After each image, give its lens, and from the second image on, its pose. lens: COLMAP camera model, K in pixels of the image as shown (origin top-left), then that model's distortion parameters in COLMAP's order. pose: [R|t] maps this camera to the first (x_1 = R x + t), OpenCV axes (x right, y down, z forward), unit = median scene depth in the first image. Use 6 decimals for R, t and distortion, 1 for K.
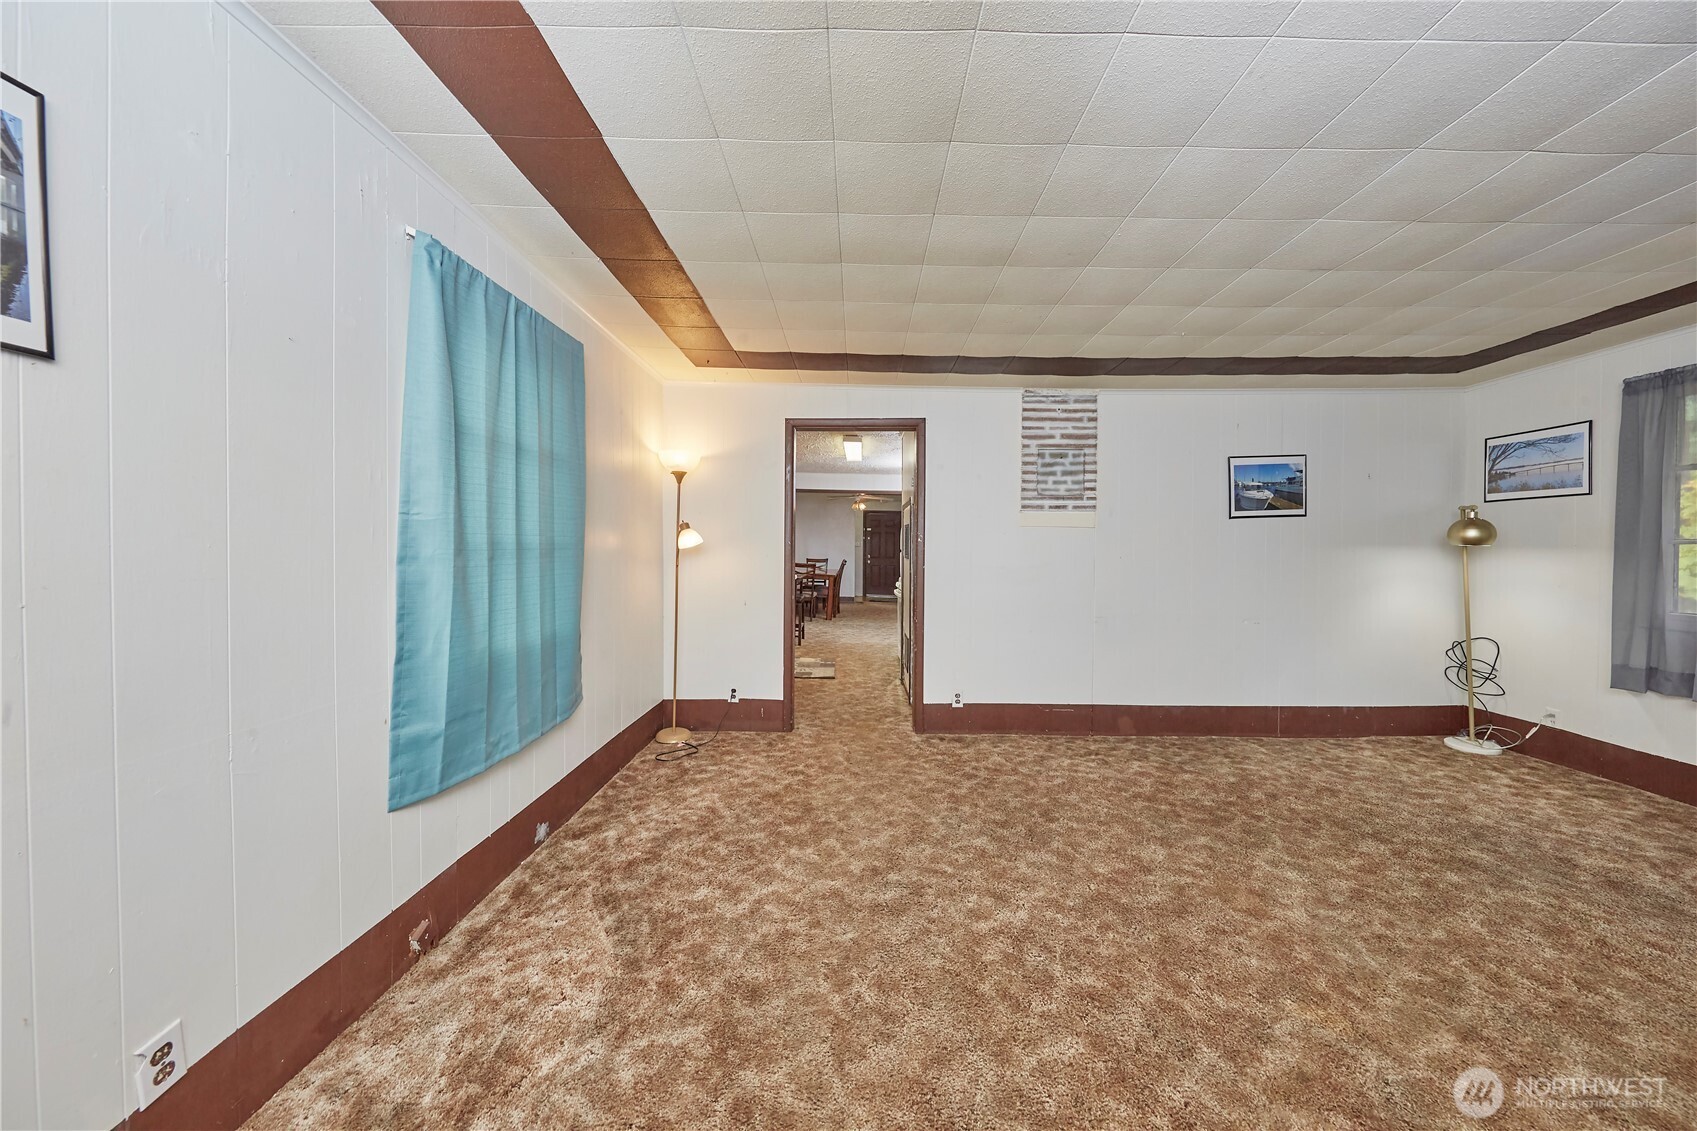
lens RADIAL K [[557.0, 0, 834.6], [0, 557.0, 562.2], [0, 0, 1]] dist [0.010084, -0.006531]
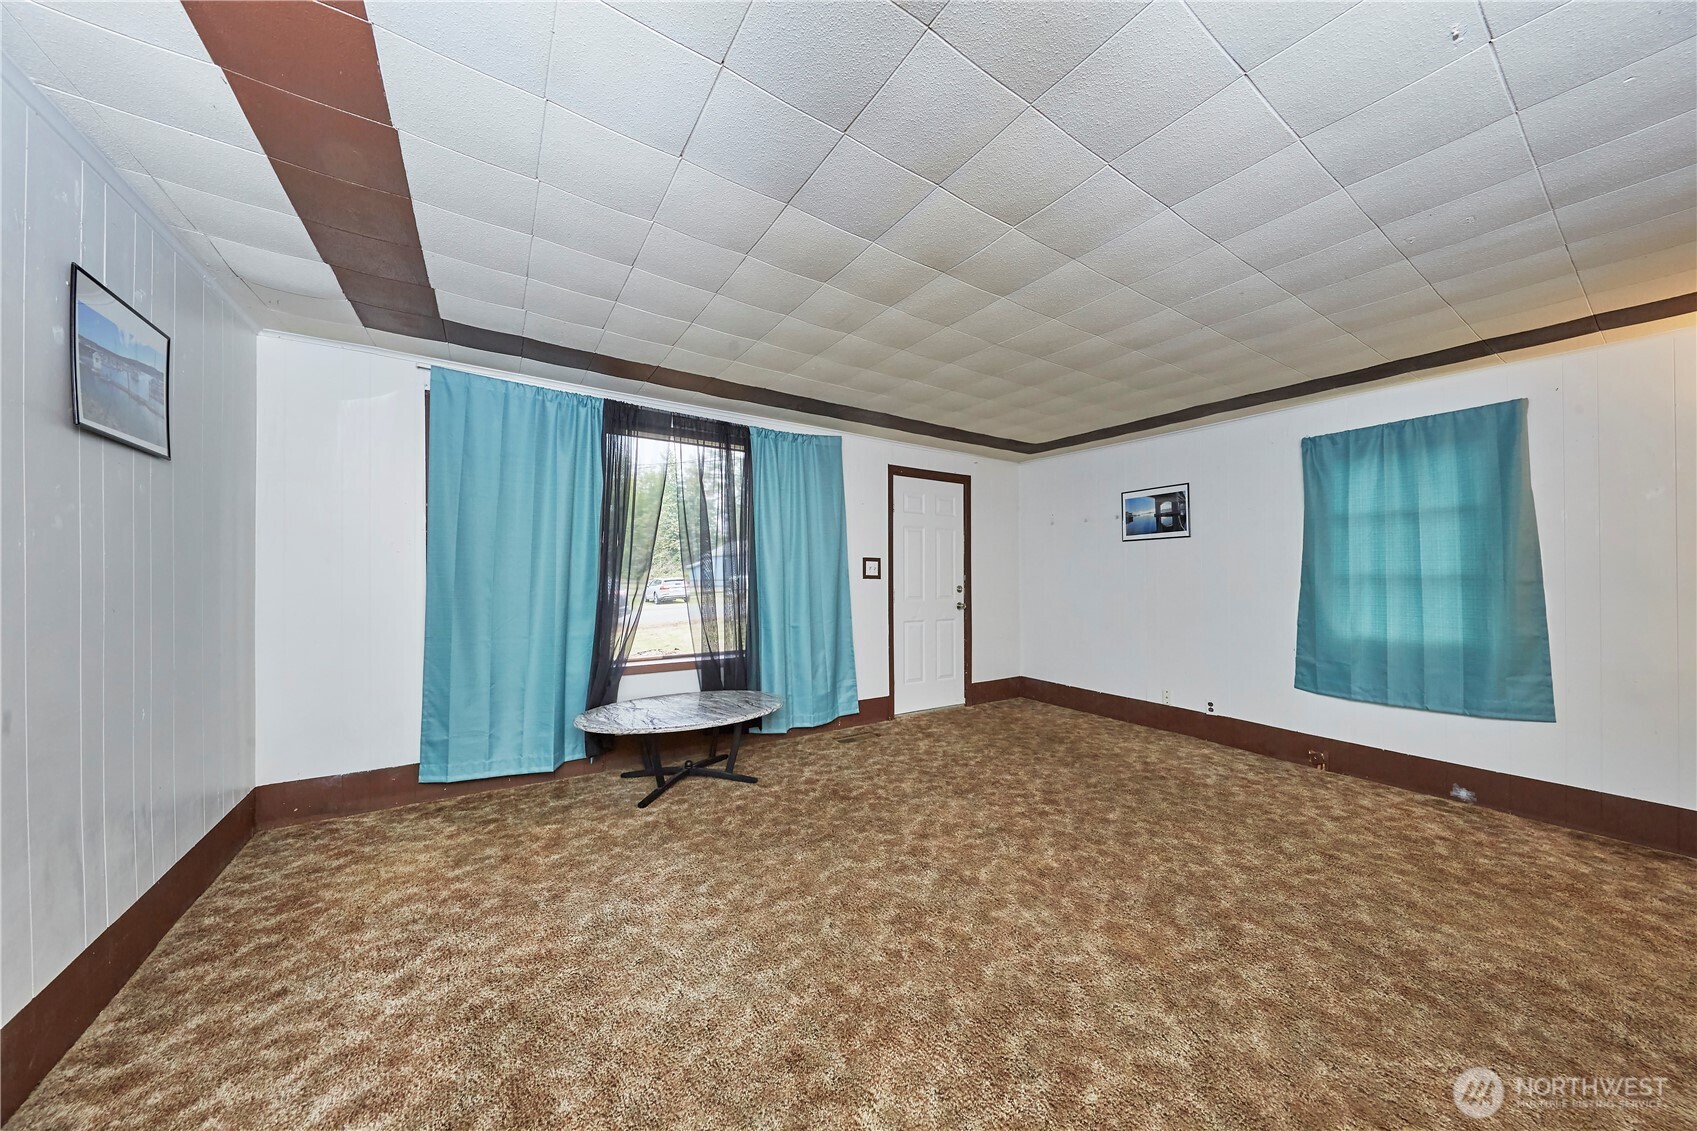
lens RADIAL K [[570.9, 0, 850.4], [0, 570.9, 555.9], [0, 0, 1]] dist [-0.000359, -0.004347]
pose [[-0.826335, -0.028800, -0.562442, 1.560061], [-0.026497, 0.999574, -0.012255, -0.021885], [0.562555, 0.004776, -0.826746, 1.408096]]
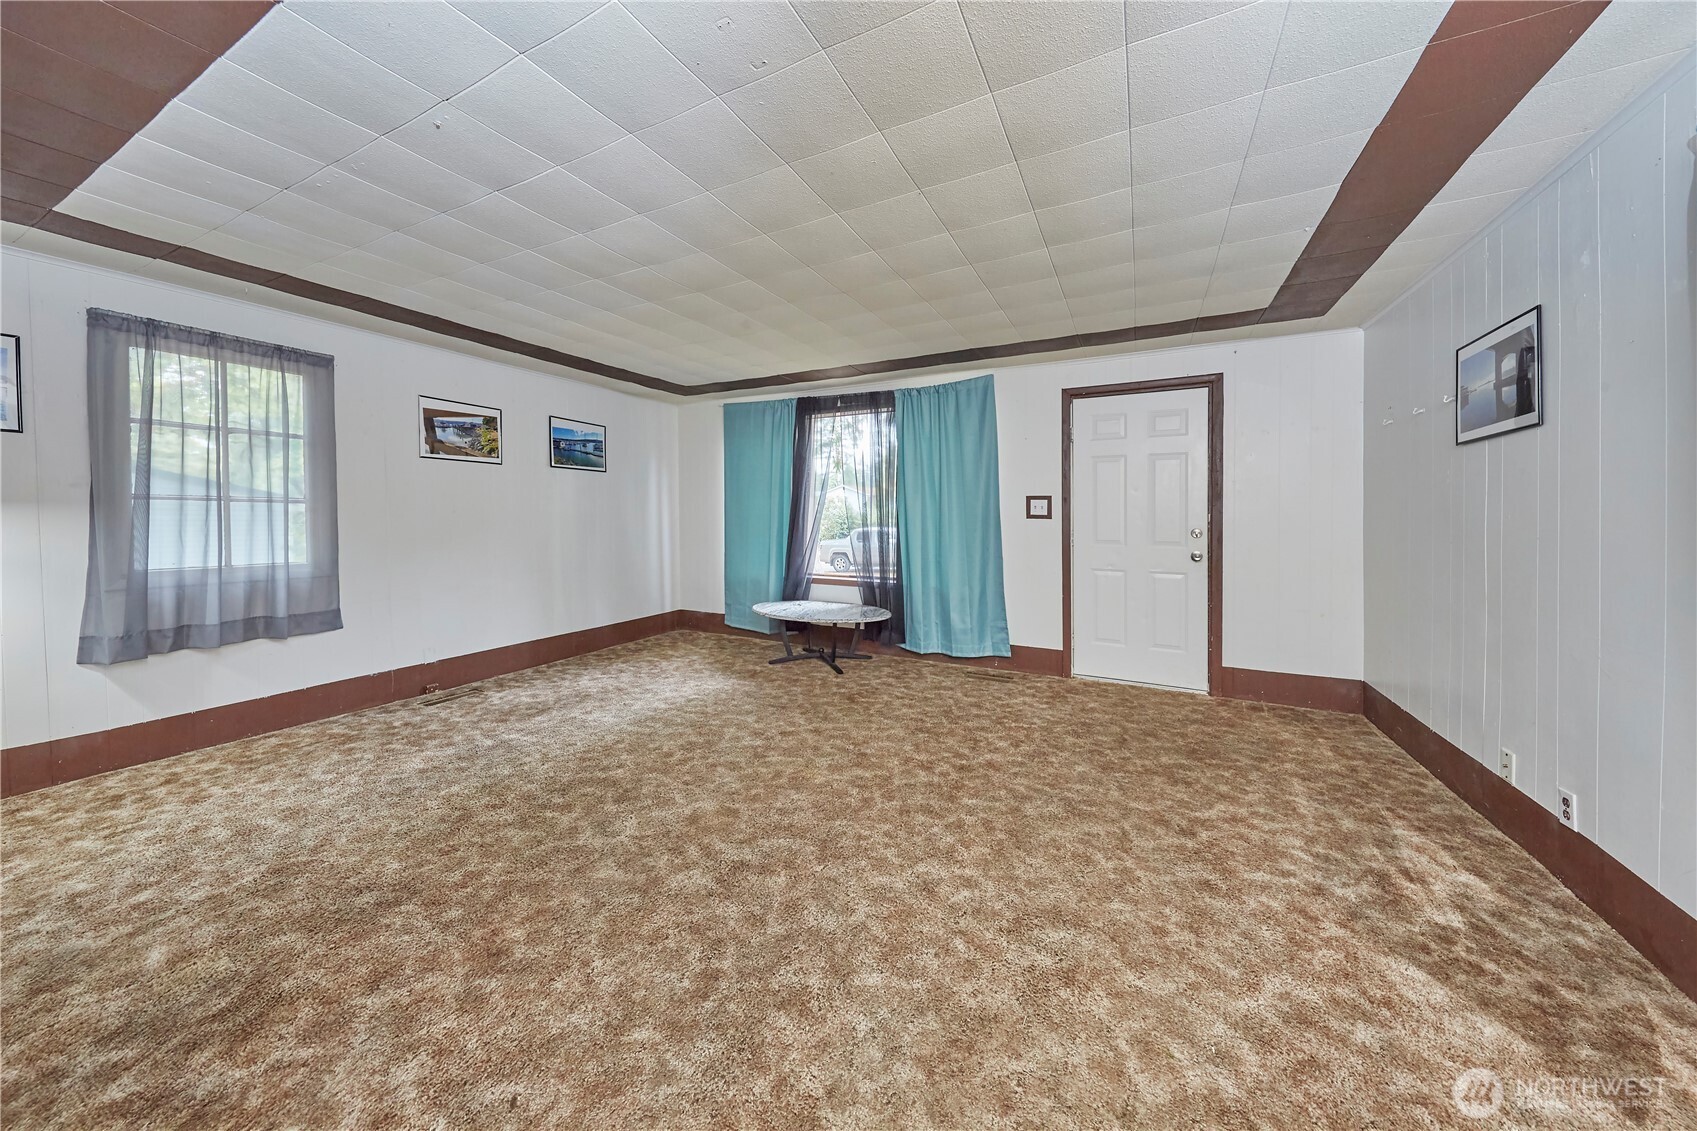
lens RADIAL K [[550.2, 0, 827.8], [0, 550.2, 517.5], [0, 0, 1]] dist [0.000693, -0.003403]
pose [[-0.889376, -0.008821, 0.457091, 0.033381], [0.005643, 0.999526, 0.030268, -0.030072], [-0.457141, 0.029499, -0.888905, 1.714085]]
